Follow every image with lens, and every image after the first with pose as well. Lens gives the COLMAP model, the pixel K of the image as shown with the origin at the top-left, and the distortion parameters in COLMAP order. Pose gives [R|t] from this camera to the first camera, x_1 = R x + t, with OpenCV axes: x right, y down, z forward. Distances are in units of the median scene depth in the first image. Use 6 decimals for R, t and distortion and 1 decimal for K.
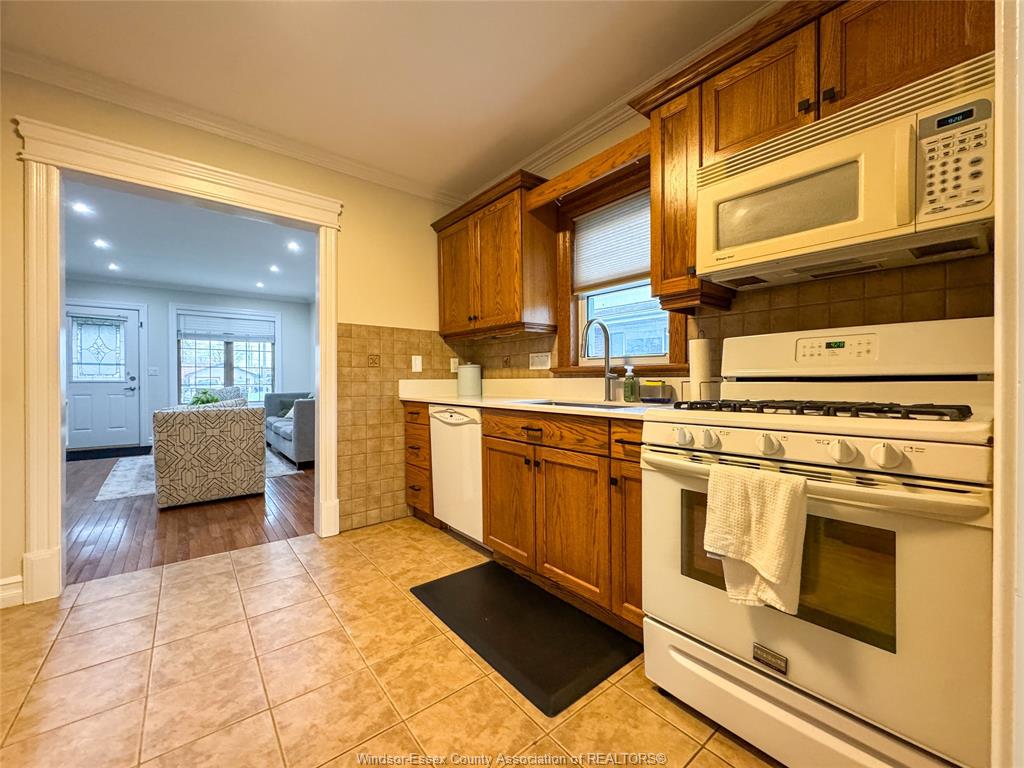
lens RADIAL K [[406.1, 0, 512.0], [0, 406.1, 384.0], [0, 0, 1]] dist [-0.006093, -0.000044]
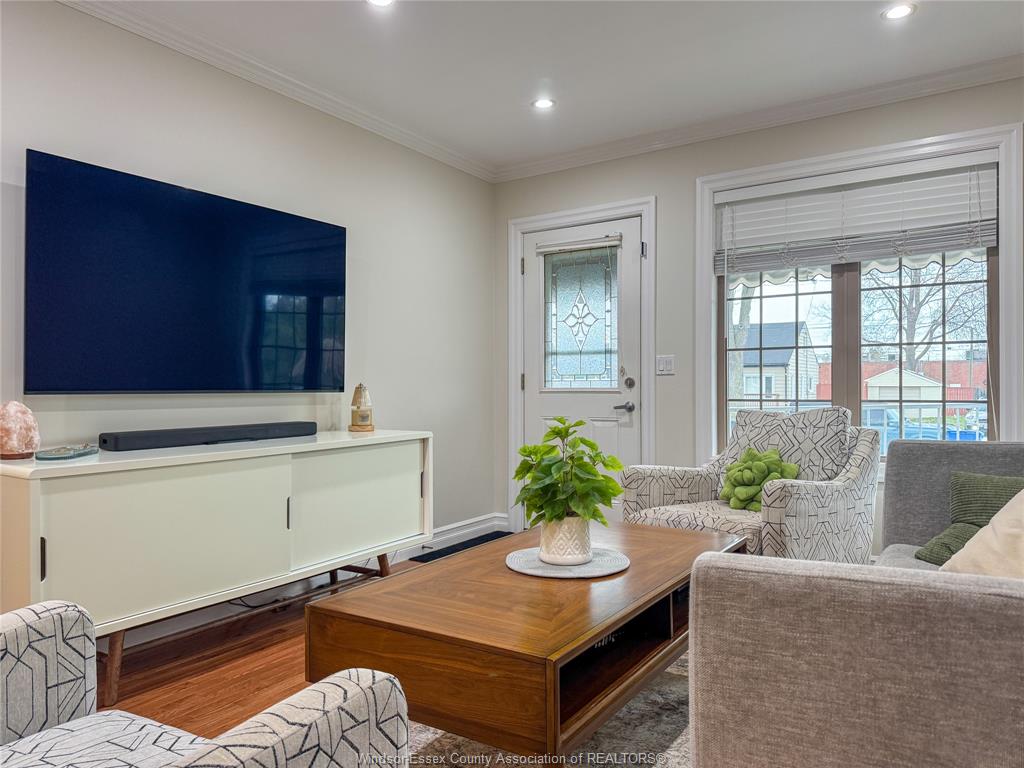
lens RADIAL K [[723.0, 0, 512.6], [0, 723.0, 387.3], [0, 0, 1]] dist [0.108076, -0.164698]
pose [[0.303007, -0.005872, -0.952970, -0.409392], [-0.007795, 0.999932, -0.008640, -0.003369], [0.952957, 0.010046, 0.302940, 1.007488]]
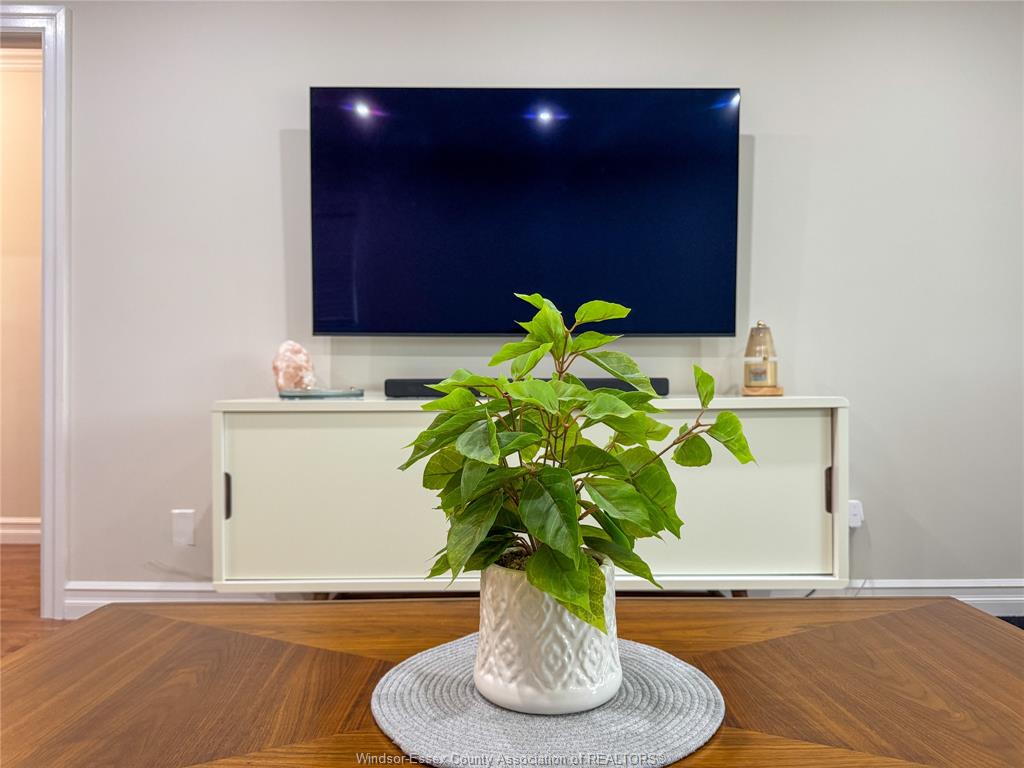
lens RADIAL K [[723.0, 0, 512.6], [0, 723.0, 387.3], [0, 0, 1]] dist [0.108076, -0.164698]
pose [[-0.629365, -0.004414, -0.777097, -0.762990], [-0.014754, 0.999871, 0.006270, 0.039298], [0.776970, 0.015411, -0.629349, 1.335036]]
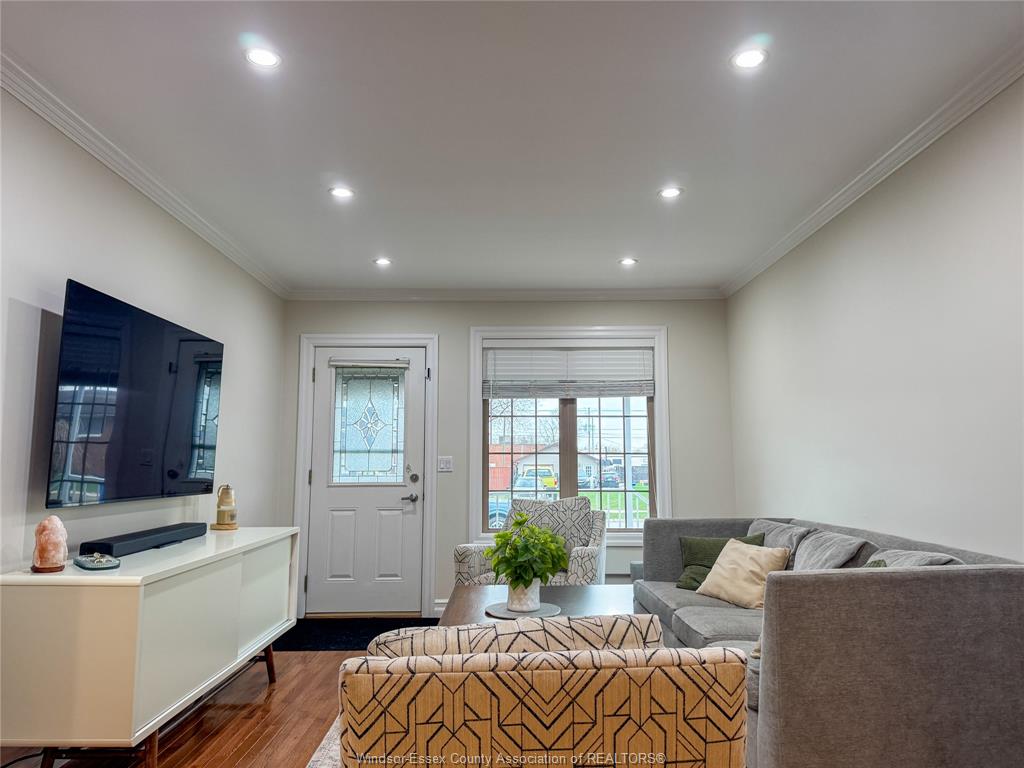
lens RADIAL K [[723.1, 0, 522.2], [0, 723.1, 365.8], [0, 0, 1]] dist [0.069169, -0.096837]
pose [[0.790725, -0.086366, -0.606048, -0.395269], [-0.003850, 0.989277, -0.146003, -0.032363], [0.612159, 0.117782, 0.781913, 0.526945]]
